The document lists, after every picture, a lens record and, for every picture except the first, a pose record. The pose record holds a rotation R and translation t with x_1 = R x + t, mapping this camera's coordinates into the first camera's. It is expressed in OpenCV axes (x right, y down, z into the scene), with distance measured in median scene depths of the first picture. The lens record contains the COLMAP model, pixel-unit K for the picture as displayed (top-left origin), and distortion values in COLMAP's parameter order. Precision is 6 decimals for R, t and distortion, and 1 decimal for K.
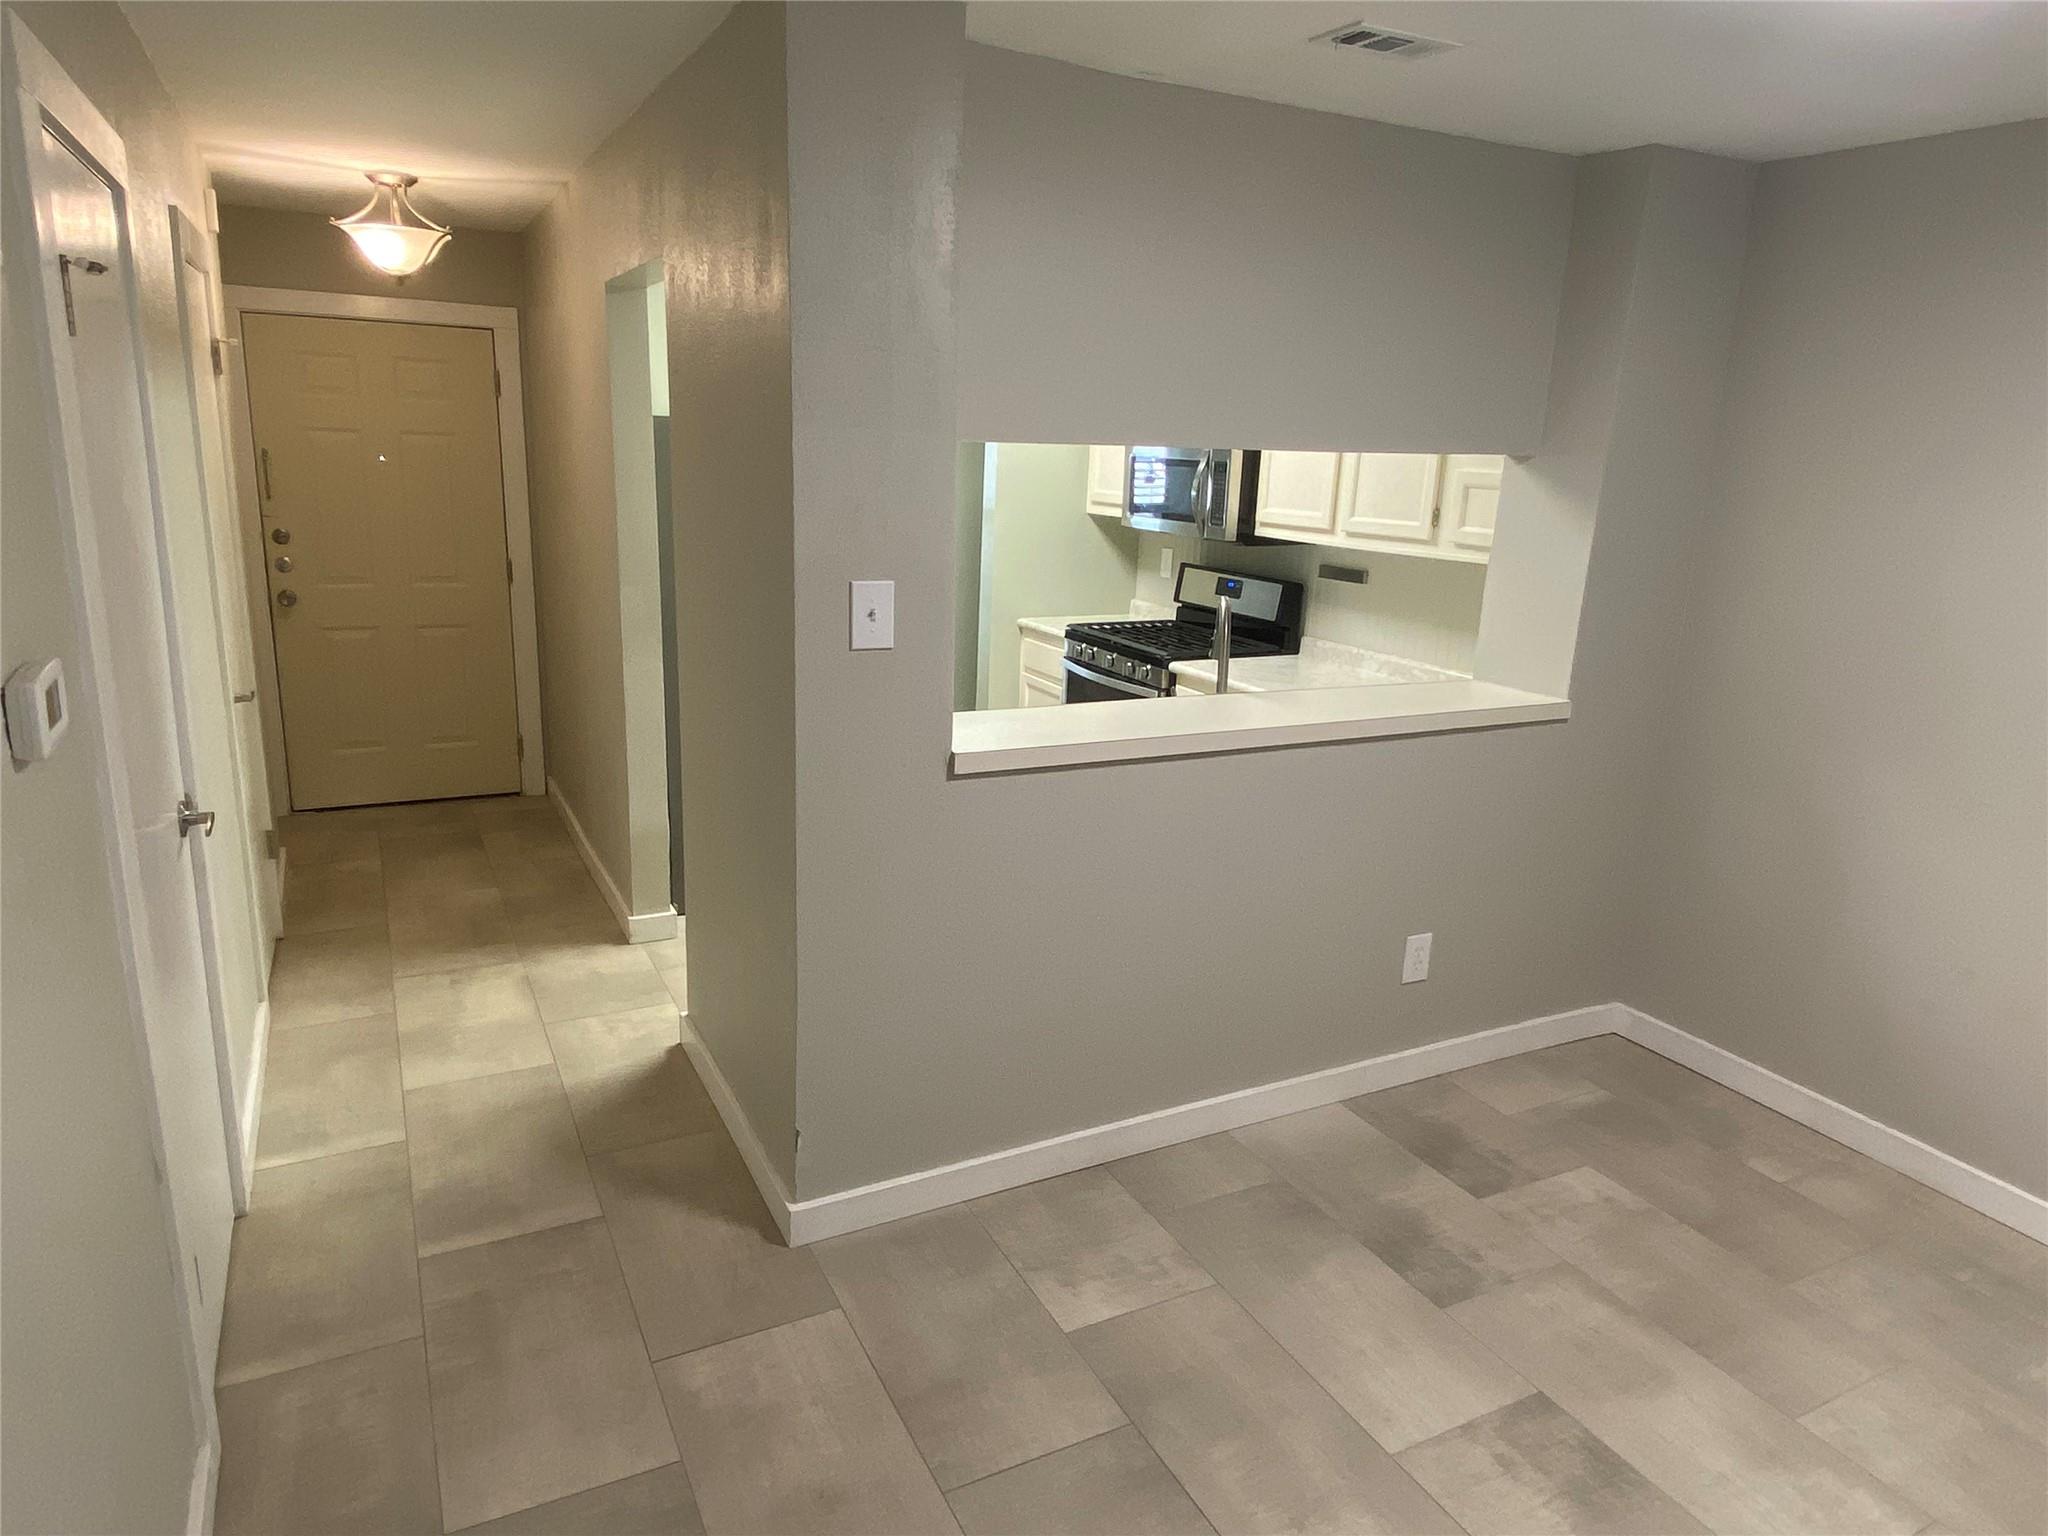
lens RADIAL K [[1262.6, 0, 1024.2], [0, 1262.6, 763.2], [0, 0, 1]] dist [0.032925, -0.029343]
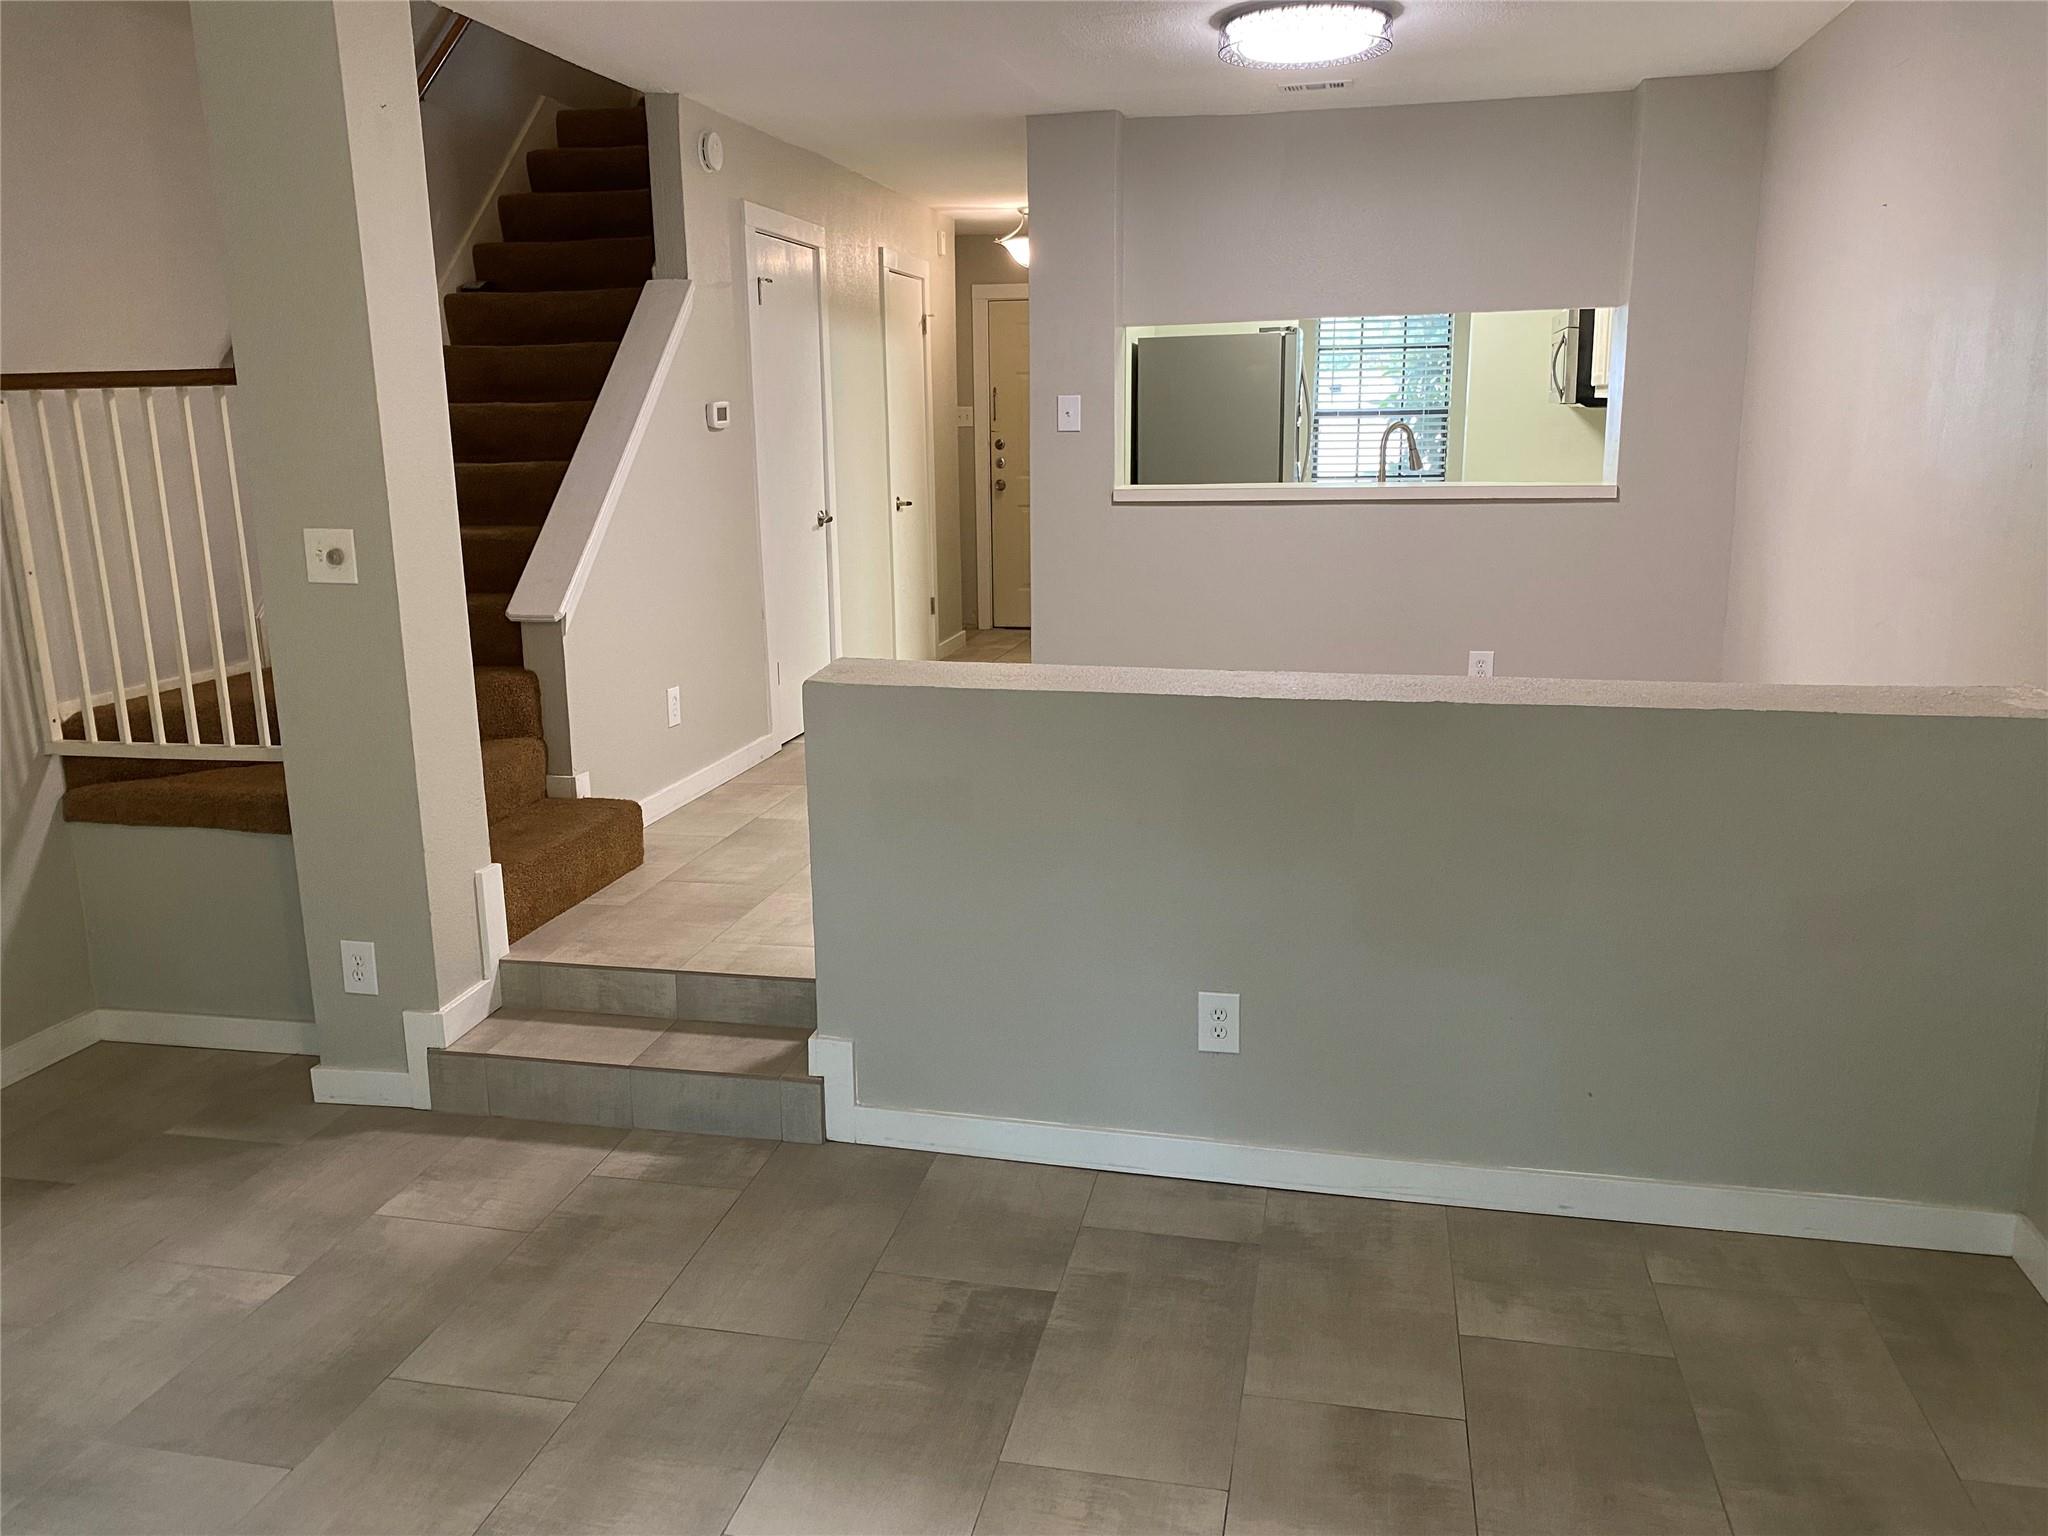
lens RADIAL K [[1550.7, 0, 1022.1], [0, 1550.7, 772.6], [0, 0, 1]] dist [0.051829, 0.000649]
pose [[0.773234, 0.091761, -0.627447, 0.857790], [-0.113840, 0.993486, 0.005001, 0.267844], [0.623819, 0.067562, 0.778643, -0.557178]]
